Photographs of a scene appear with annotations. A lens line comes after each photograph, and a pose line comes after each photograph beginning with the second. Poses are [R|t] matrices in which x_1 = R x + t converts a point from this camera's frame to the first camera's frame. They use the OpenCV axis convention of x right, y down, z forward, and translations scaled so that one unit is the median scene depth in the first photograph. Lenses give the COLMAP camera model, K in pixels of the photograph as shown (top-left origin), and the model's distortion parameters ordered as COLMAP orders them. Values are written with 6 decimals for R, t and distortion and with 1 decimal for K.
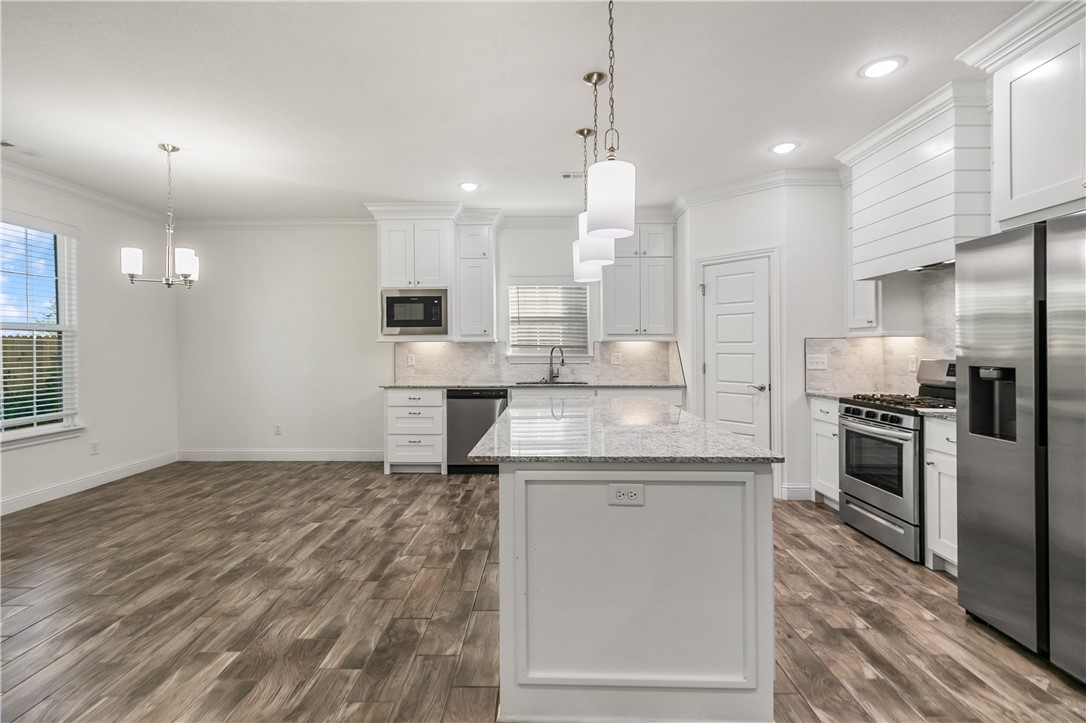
lens RADIAL K [[505.7, 0, 535.3], [0, 505.7, 345.1], [0, 0, 1]] dist [0.001670, 0.000208]
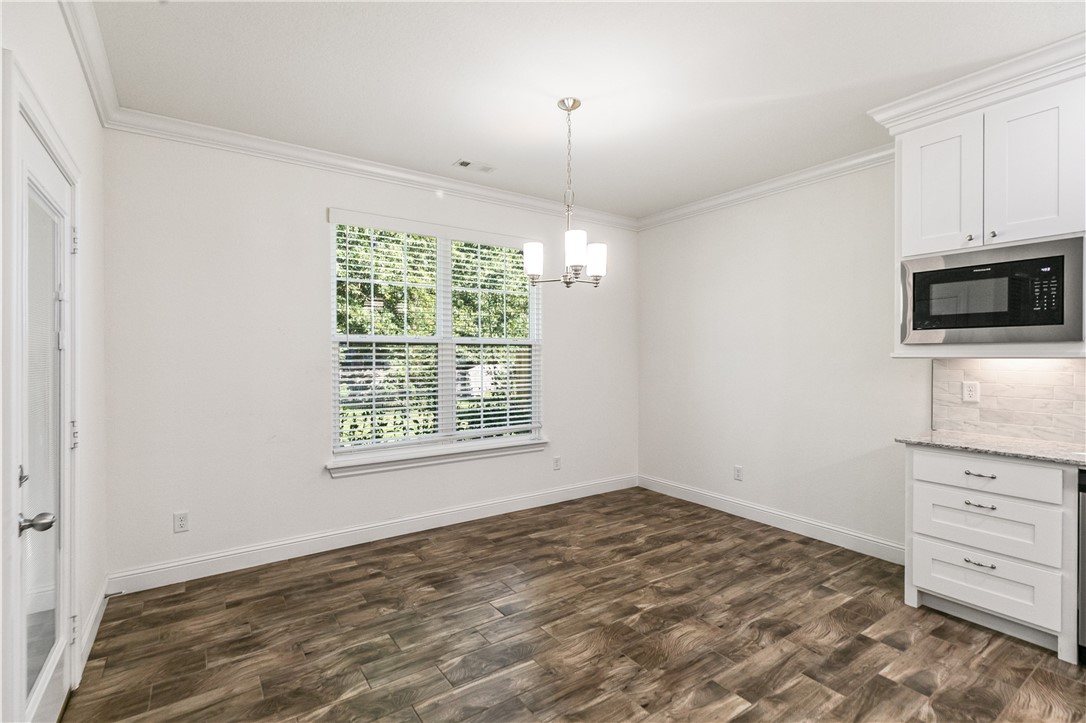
lens RADIAL K [[500.7, 0, 538.9], [0, 500.7, 359.3], [0, 0, 1]] dist [0.008967, -0.000701]
pose [[0.586809, 0.012252, -0.809633, -0.108189], [-0.003708, 0.999916, 0.012444, -0.011335], [0.809717, -0.004300, 0.586805, 0.417091]]
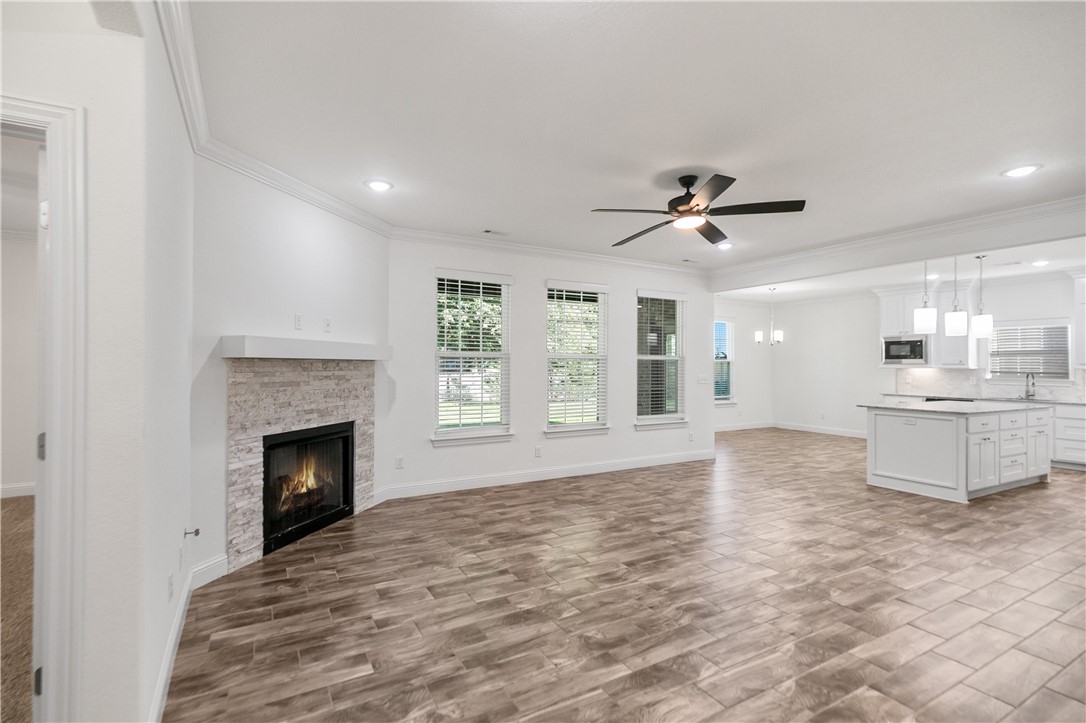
lens RADIAL K [[507.5, 0, 535.5], [0, 507.5, 363.4], [0, 0, 1]] dist [0.011161, -0.000661]
pose [[0.512530, 0.001802, -0.858668, 0.653786], [-0.004185, 0.999991, -0.000400, -0.018481], [0.858659, 0.003799, 0.512533, -1.007375]]
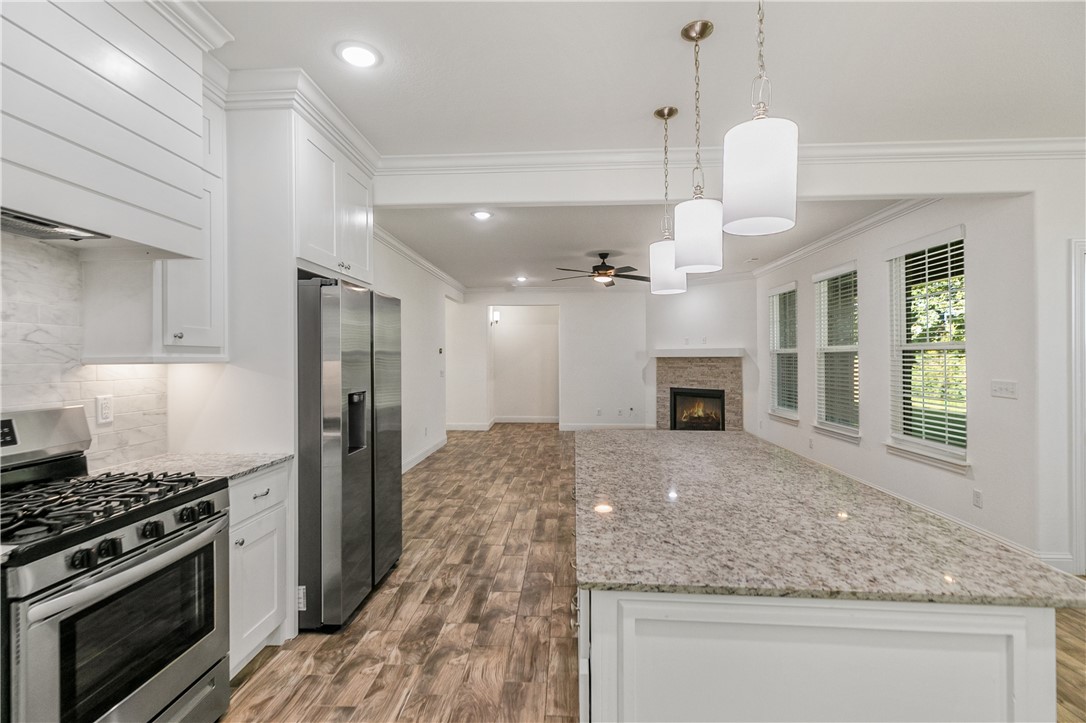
lens RADIAL K [[508.7, 0, 540.6], [0, 508.7, 356.0], [0, 0, 1]] dist [0.011068, -0.000068]
pose [[-0.999410, 0.004464, 0.034049, 0.207055], [0.004204, 0.999962, -0.007701, -0.016106], [-0.034082, -0.007554, -0.999391, 1.085259]]
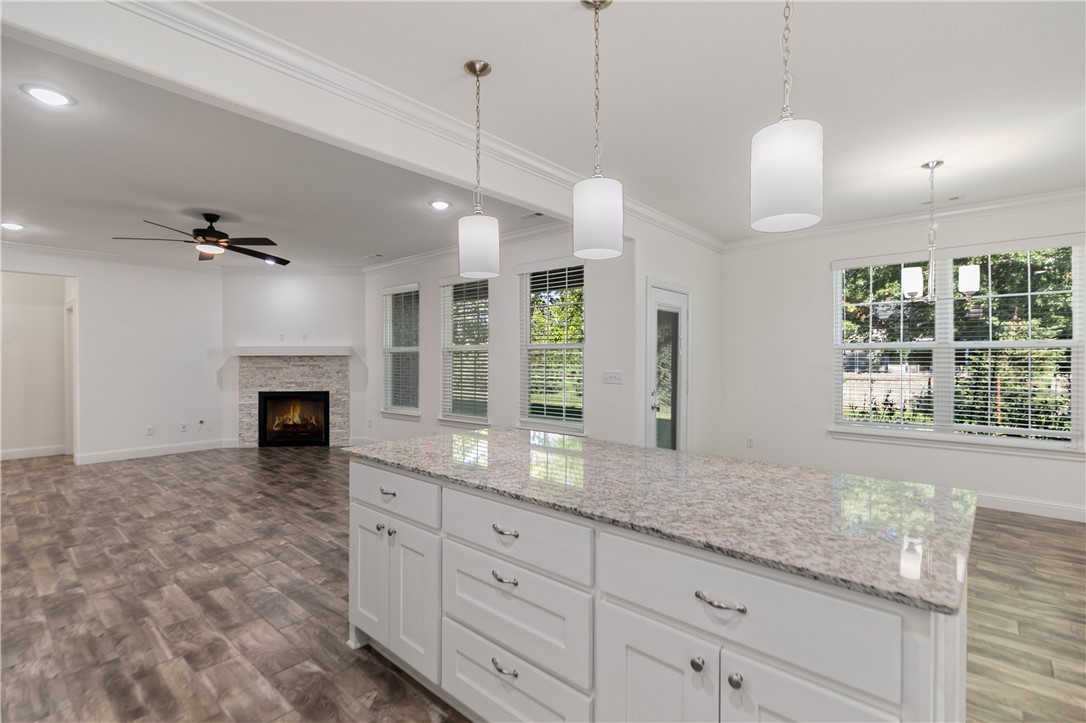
lens RADIAL K [[507.5, 0, 535.5], [0, 507.5, 363.4], [0, 0, 1]] dist [0.011161, -0.000661]
pose [[-0.654588, 0.010459, -0.755914, 0.443604], [0.005647, 0.999944, 0.008945, -0.009267], [0.755965, 0.001587, -0.654610, 0.859778]]
